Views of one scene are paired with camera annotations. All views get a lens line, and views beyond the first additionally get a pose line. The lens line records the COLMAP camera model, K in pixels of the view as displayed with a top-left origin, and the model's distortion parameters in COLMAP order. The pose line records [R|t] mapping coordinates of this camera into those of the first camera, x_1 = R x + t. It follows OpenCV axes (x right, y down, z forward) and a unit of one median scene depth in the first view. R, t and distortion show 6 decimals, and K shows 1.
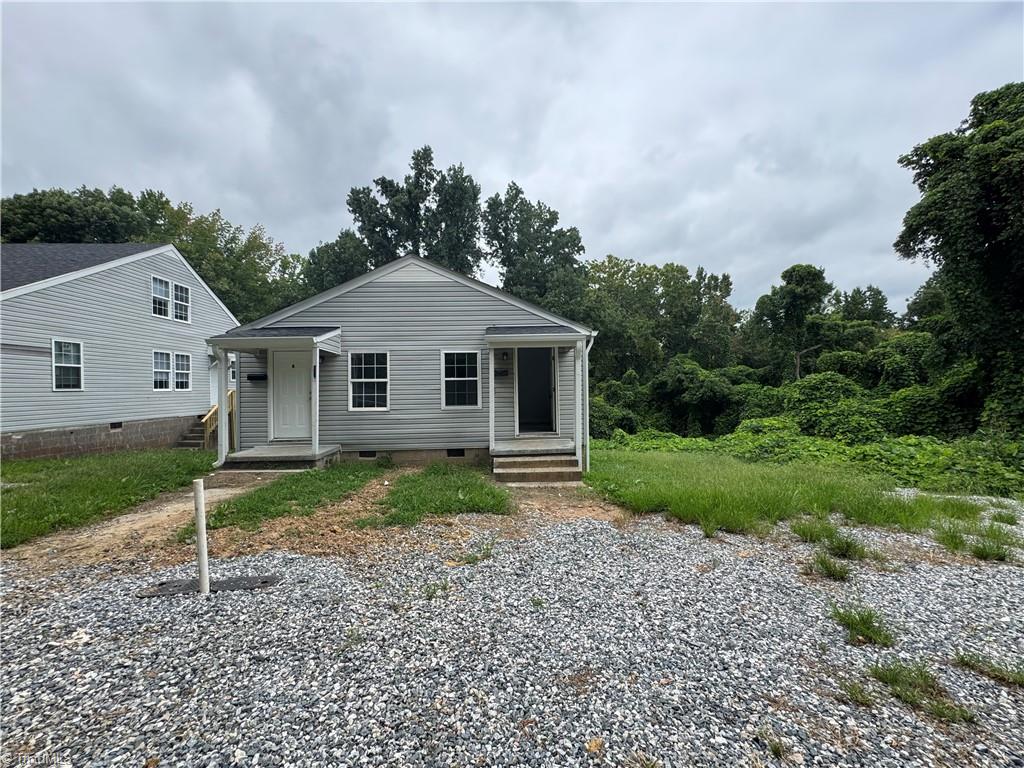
lens RADIAL K [[414.5, 0, 514.5], [0, 414.5, 385.1], [0, 0, 1]] dist [-0.002934, 0.000375]
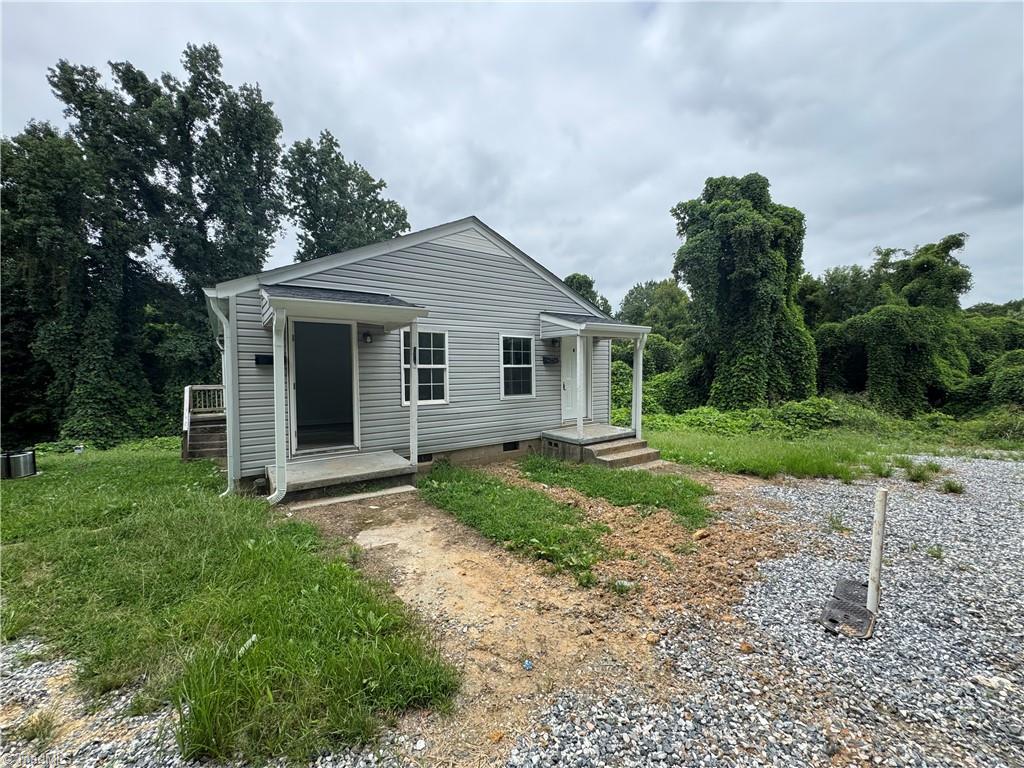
lens RADIAL K [[414.5, 0, 516.0], [0, 414.5, 385.3], [0, 0, 1]] dist [-0.002934, 0.000375]
pose [[0.833946, -0.014151, 0.551664, -0.327434], [-0.007385, 0.999295, 0.036796, -0.003102], [-0.551796, -0.034760, 0.833254, 0.120176]]
